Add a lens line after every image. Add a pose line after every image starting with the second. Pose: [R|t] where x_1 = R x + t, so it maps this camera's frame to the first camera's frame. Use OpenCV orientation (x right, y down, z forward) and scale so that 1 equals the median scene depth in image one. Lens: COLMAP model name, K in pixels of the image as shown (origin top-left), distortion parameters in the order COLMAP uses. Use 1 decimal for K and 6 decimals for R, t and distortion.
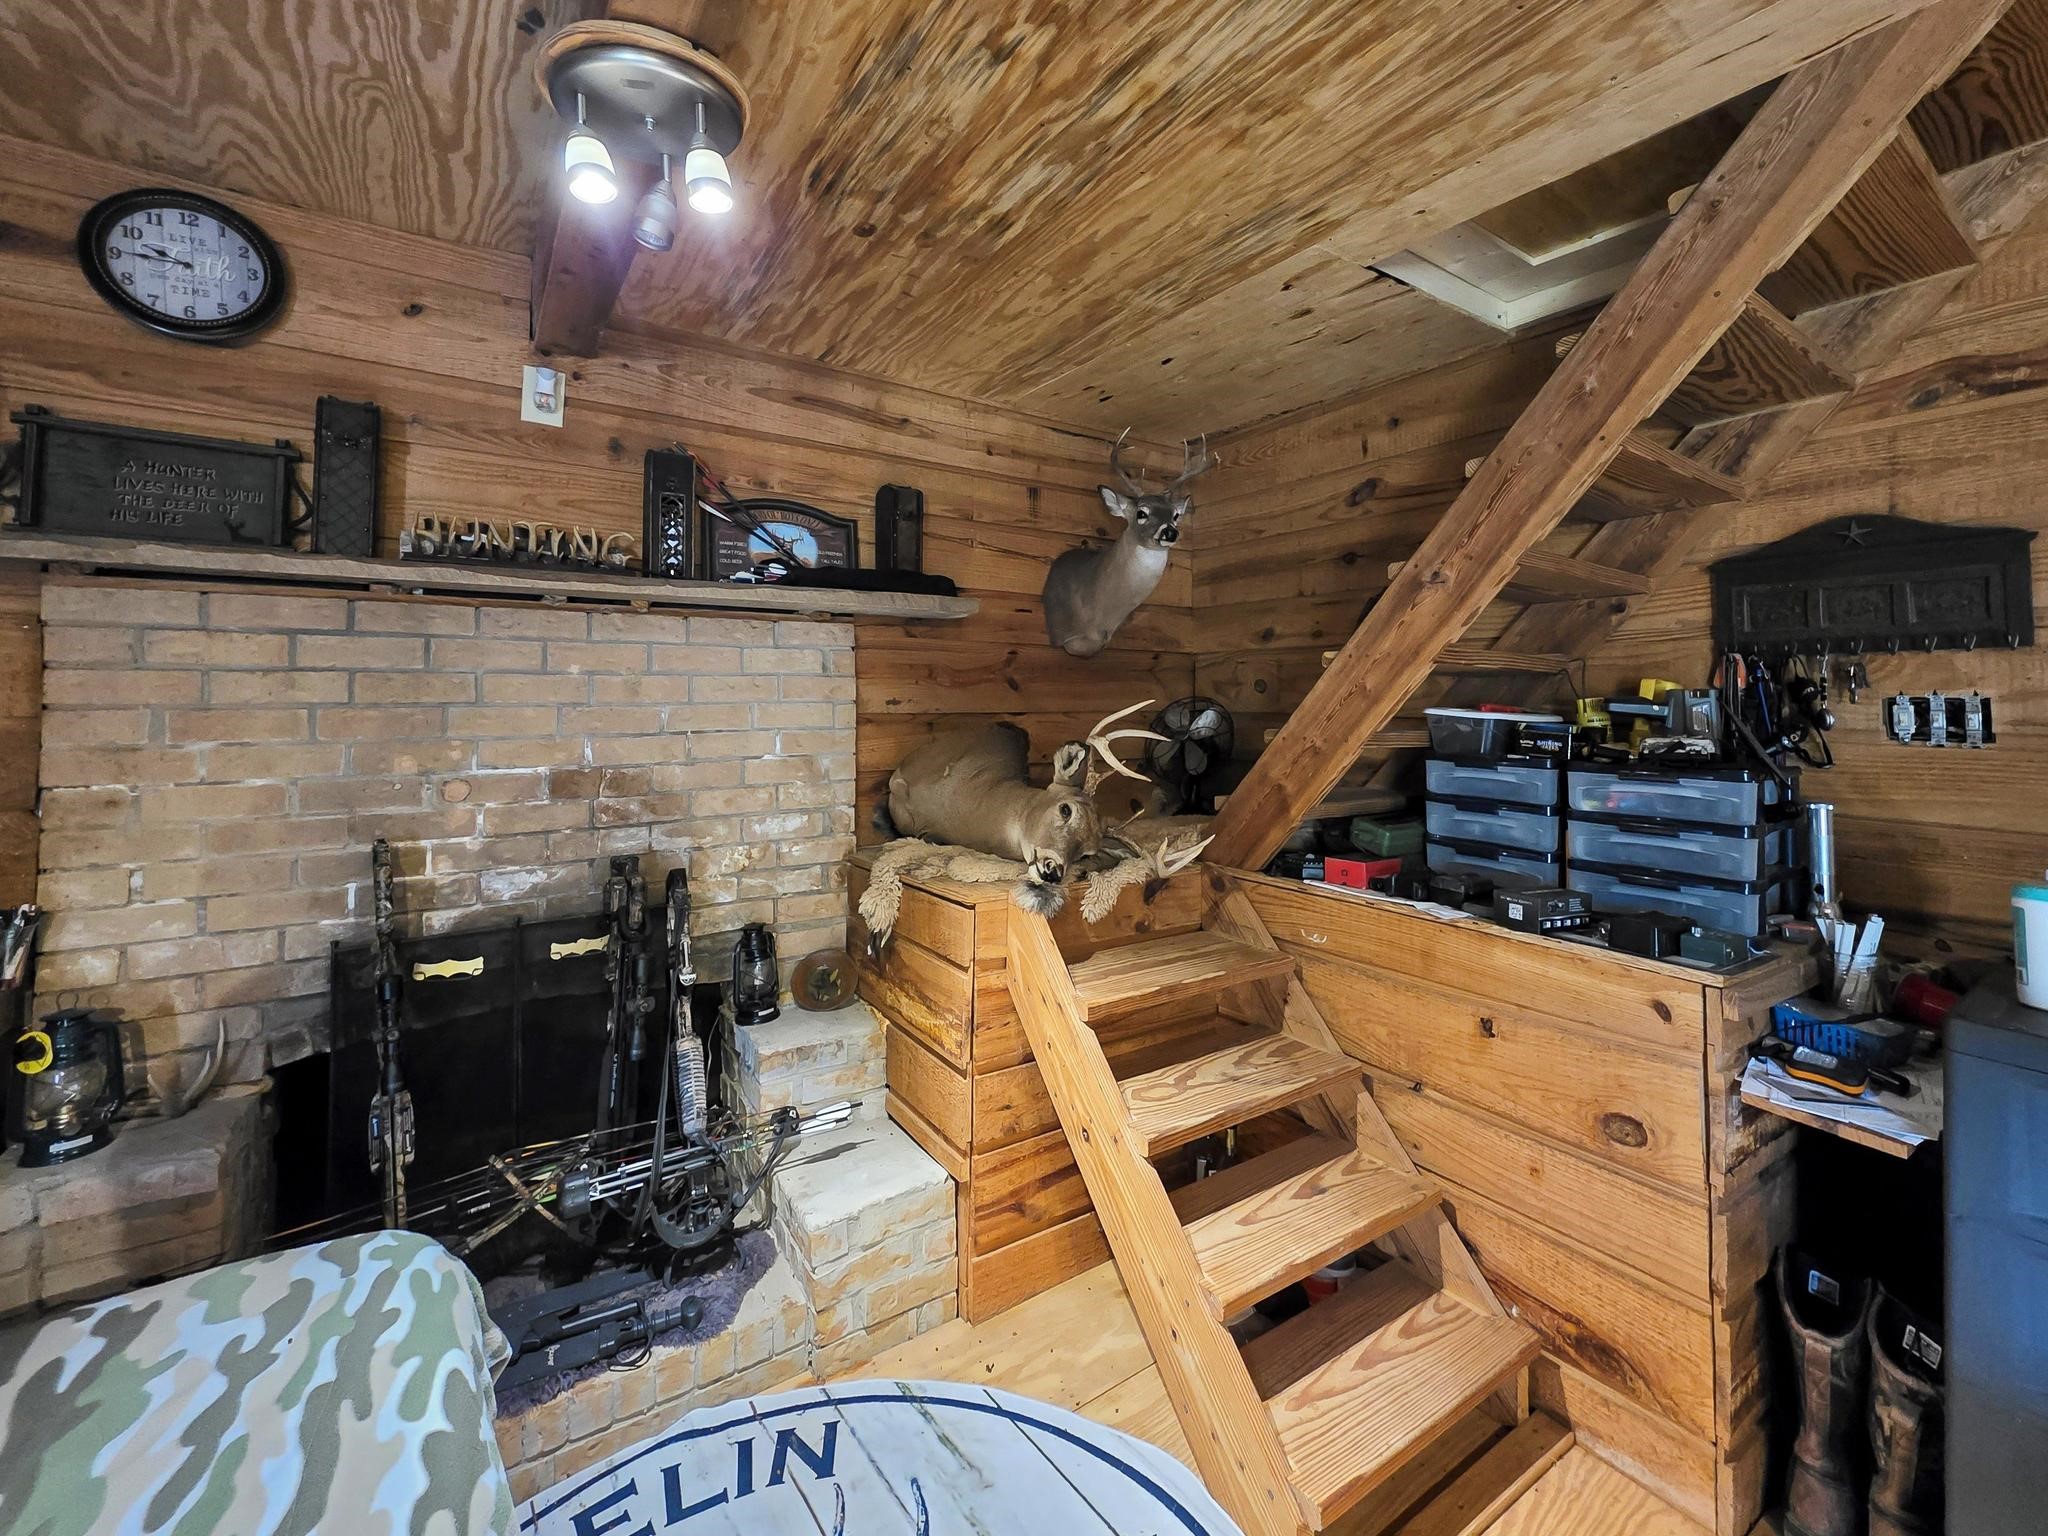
lens RADIAL K [[891.2, 0, 1058.8], [0, 891.2, 666.3], [0, 0, 1]] dist [0.004605, -0.000195]
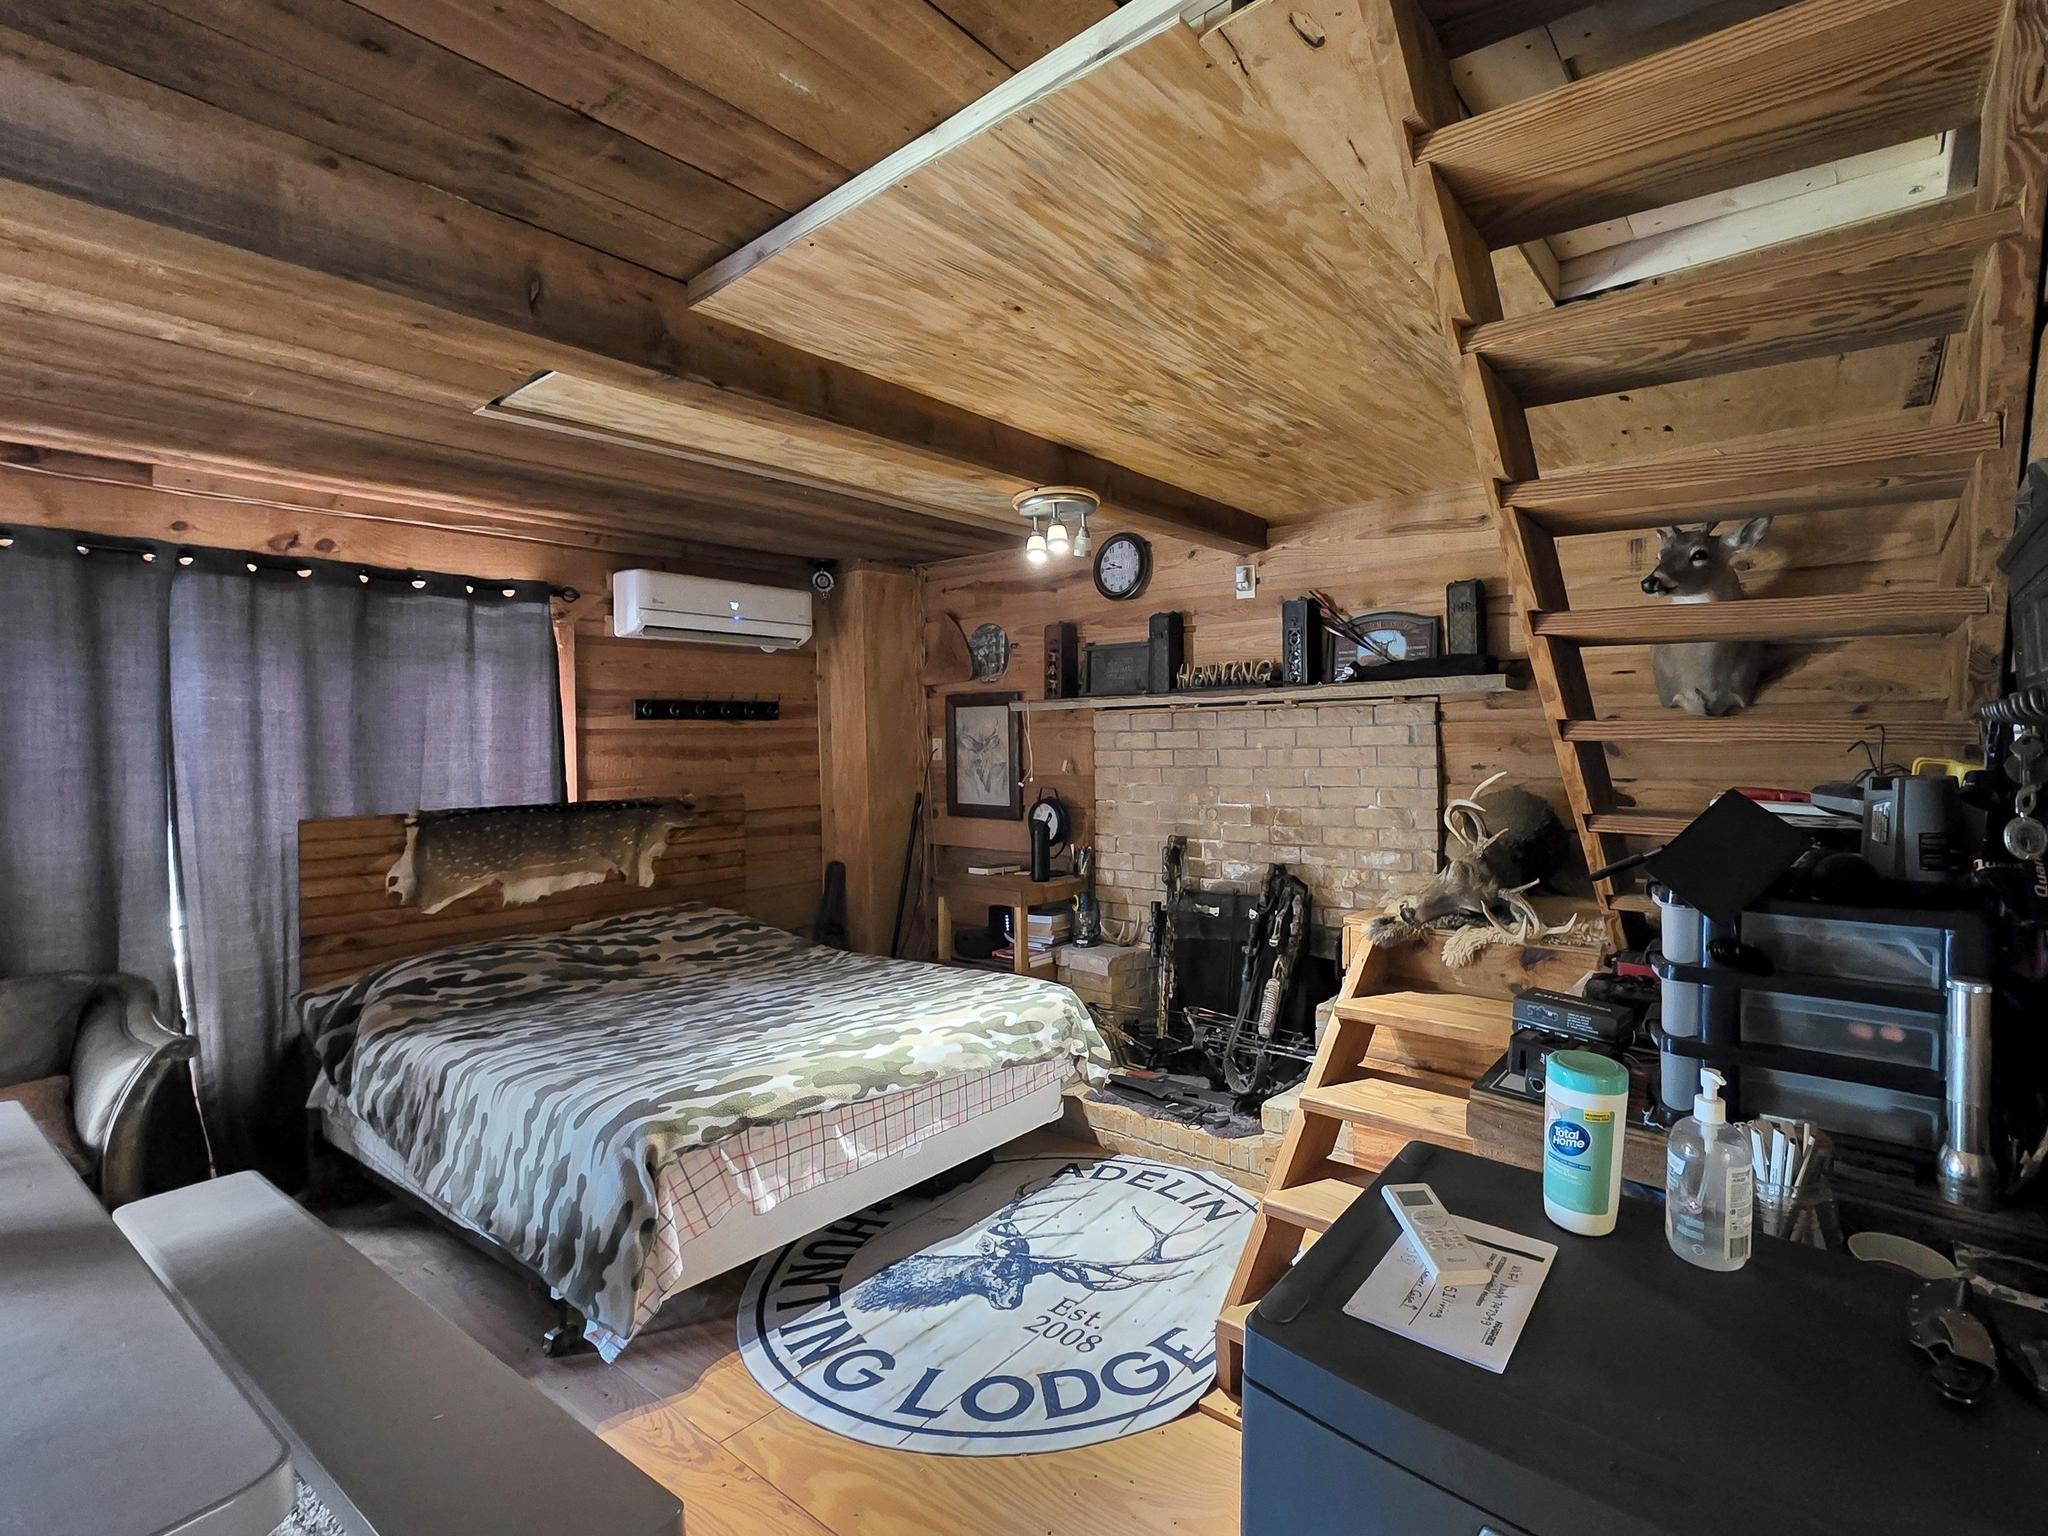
lens RADIAL K [[939.6, 0, 1141.3], [0, 939.6, 743.3], [0, 0, 1]] dist [0.002986, -0.000605]
pose [[0.311542, -0.010574, -0.950174, 1.021058], [0.041376, 0.999141, 0.002447, -0.014178], [0.949331, -0.040076, 0.311712, 0.254789]]
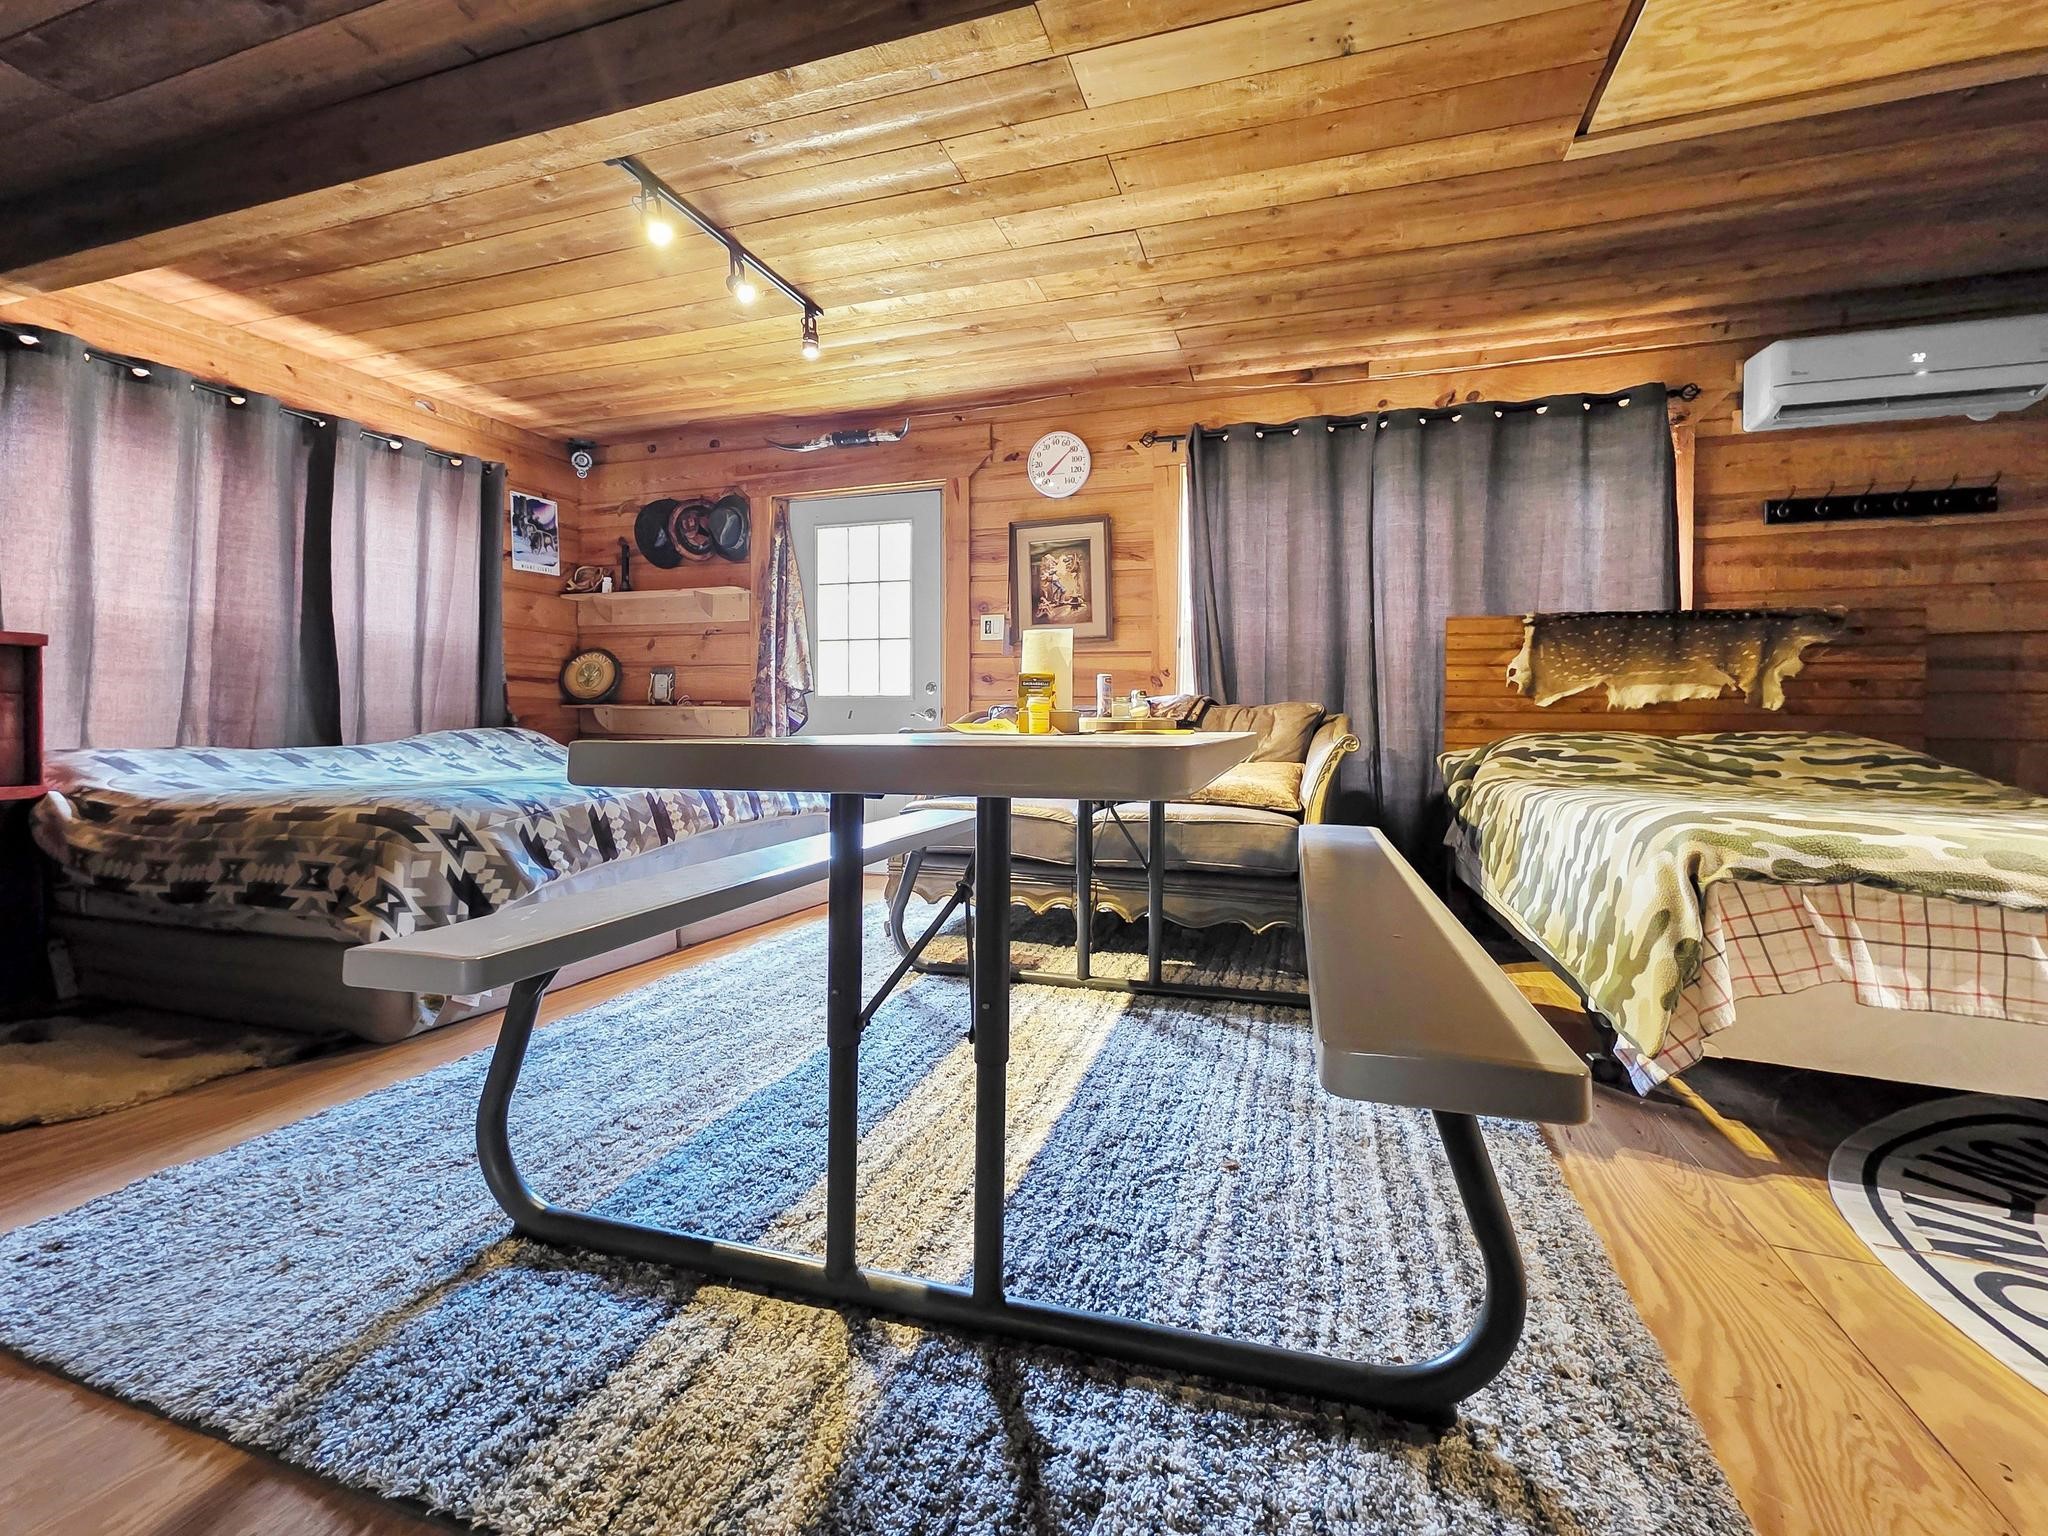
lens RADIAL K [[847.6, 0, 1064.9], [0, 847.6, 719.4], [0, 0, 1]] dist [0.002279, 0.000217]
pose [[-0.787556, 0.000448, -0.616242, 0.817117], [0.006622, 0.999948, -0.007737, 0.252677], [0.616207, -0.010174, -0.787519, 0.295695]]
